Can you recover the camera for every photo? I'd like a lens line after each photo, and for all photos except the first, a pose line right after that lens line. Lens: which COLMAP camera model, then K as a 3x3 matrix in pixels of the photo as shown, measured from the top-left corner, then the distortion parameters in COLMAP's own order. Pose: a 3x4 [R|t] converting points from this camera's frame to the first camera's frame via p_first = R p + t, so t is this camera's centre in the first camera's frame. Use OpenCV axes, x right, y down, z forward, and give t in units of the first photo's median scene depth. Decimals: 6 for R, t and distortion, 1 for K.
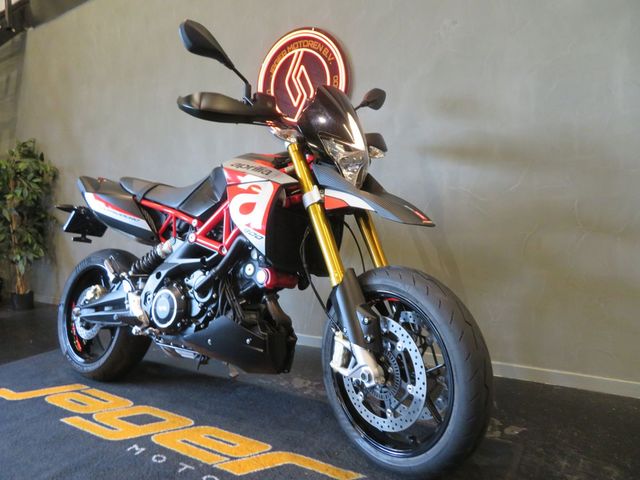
lens RADIAL K [[460.5, 0, 320.0], [0, 460.5, 240.0], [0, 0, 1]] dist [-0.001822, -0.002355]
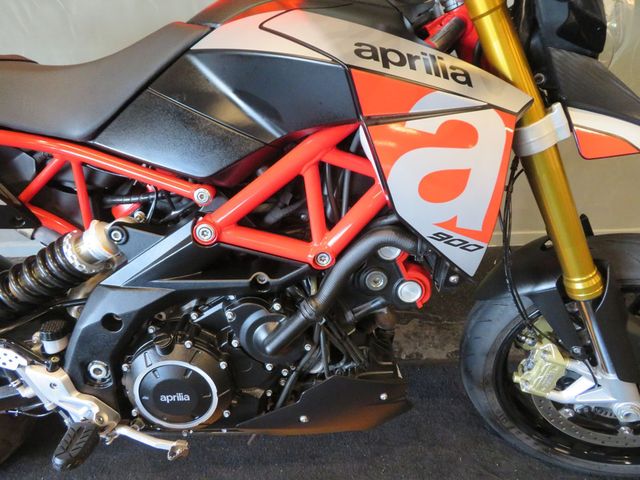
lens RADIAL K [[455.5, 0, 320.0], [0, 455.5, 240.0], [0, 0, 1]] dist [-0.009567, 0.000282]
pose [[0.823747, -0.288871, 0.487848, -0.441399], [0.018024, 0.873372, 0.486719, -0.215975], [-0.566672, -0.392141, 0.724644, 0.738836]]
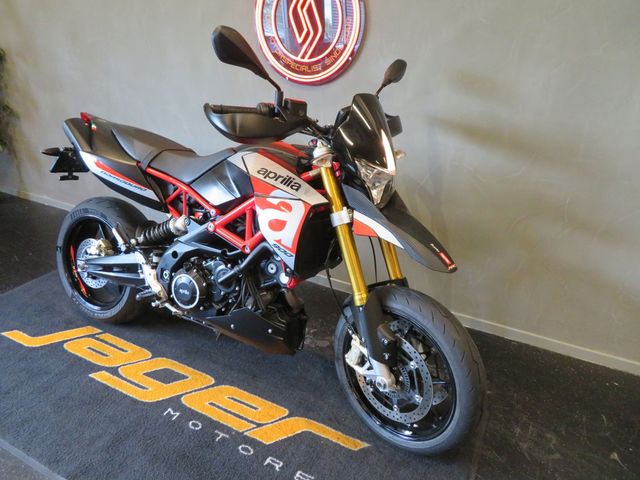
lens RADIAL K [[460.5, 0, 320.0], [0, 460.5, 240.0], [0, 0, 1]] dist [-0.001822, -0.002355]
pose [[0.992042, 0.031343, 0.121943, -0.183246], [-0.070795, 0.939772, 0.334389, -0.378355], [-0.104118, -0.340361, 0.934513, 0.018709]]
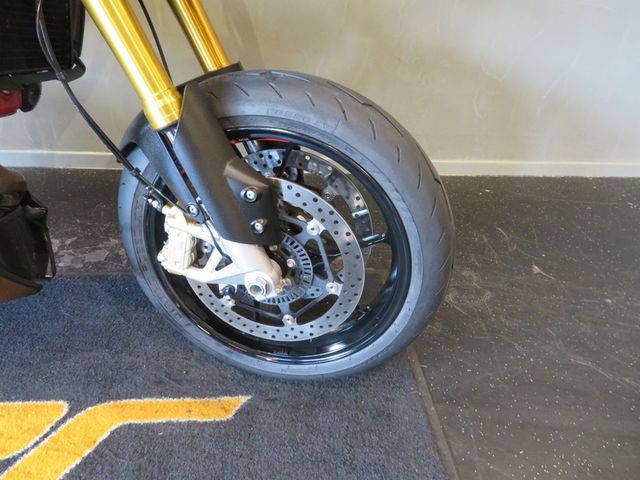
lens RADIAL K [[455.5, 0, 320.0], [0, 455.5, 240.0], [0, 0, 1]] dist [-0.009567, 0.000282]
pose [[0.782451, -0.281533, 0.555436, -0.114642], [-0.056818, 0.855966, 0.513901, -0.038343], [-0.620114, -0.433661, 0.653756, 0.517091]]
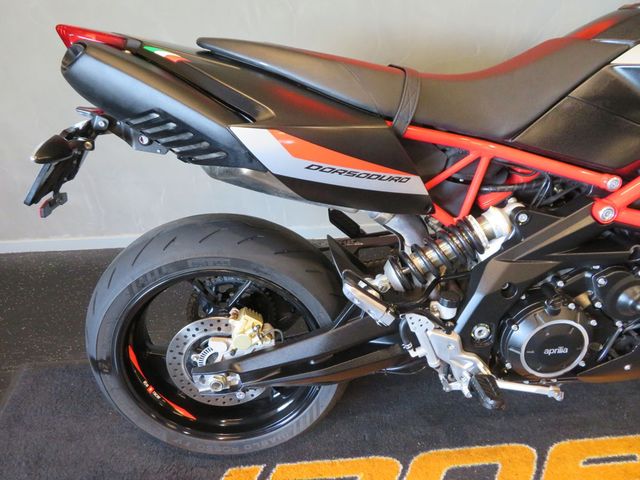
lens RADIAL K [[455.5, 0, 320.0], [0, 455.5, 240.0], [0, 0, 1]] dist [-0.009567, 0.000282]
pose [[0.795195, -0.327221, 0.510481, -0.879034], [0.021956, 0.856874, 0.515059, -0.268224], [-0.605956, -0.398364, 0.688567, 0.950716]]
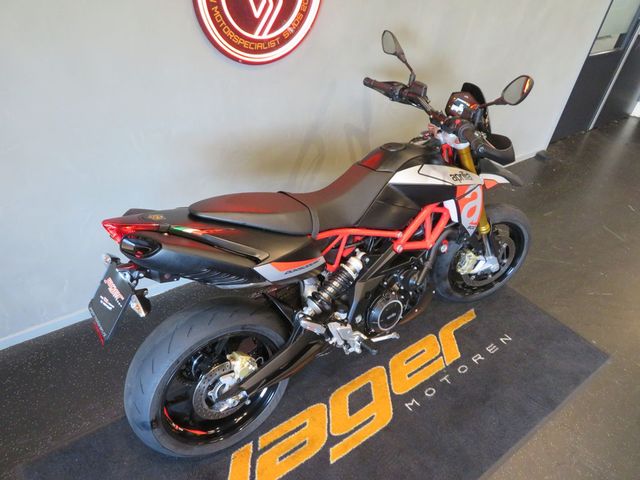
lens RADIAL K [[455.5, 0, 320.0], [0, 455.5, 240.0], [0, 0, 1]] dist [-0.009567, 0.000282]
pose [[0.344343, -0.508898, 0.788956, -1.297109], [-0.045775, 0.830248, 0.555511, -0.664271], [-0.937727, -0.227401, 0.262595, 1.020233]]
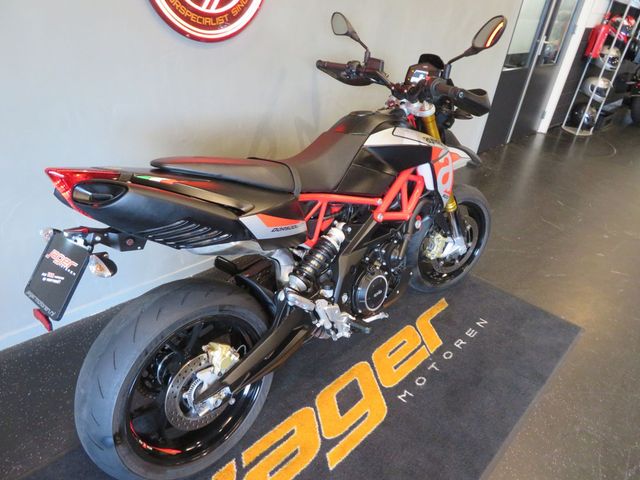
lens RADIAL K [[455.5, 0, 320.0], [0, 455.5, 240.0], [0, 0, 1]] dist [-0.009567, 0.000282]
pose [[0.166583, -0.437445, 0.883681, -1.324680], [-0.053505, 0.890873, 0.451091, -0.440840], [-0.984575, -0.122425, 0.124999, 1.129737]]
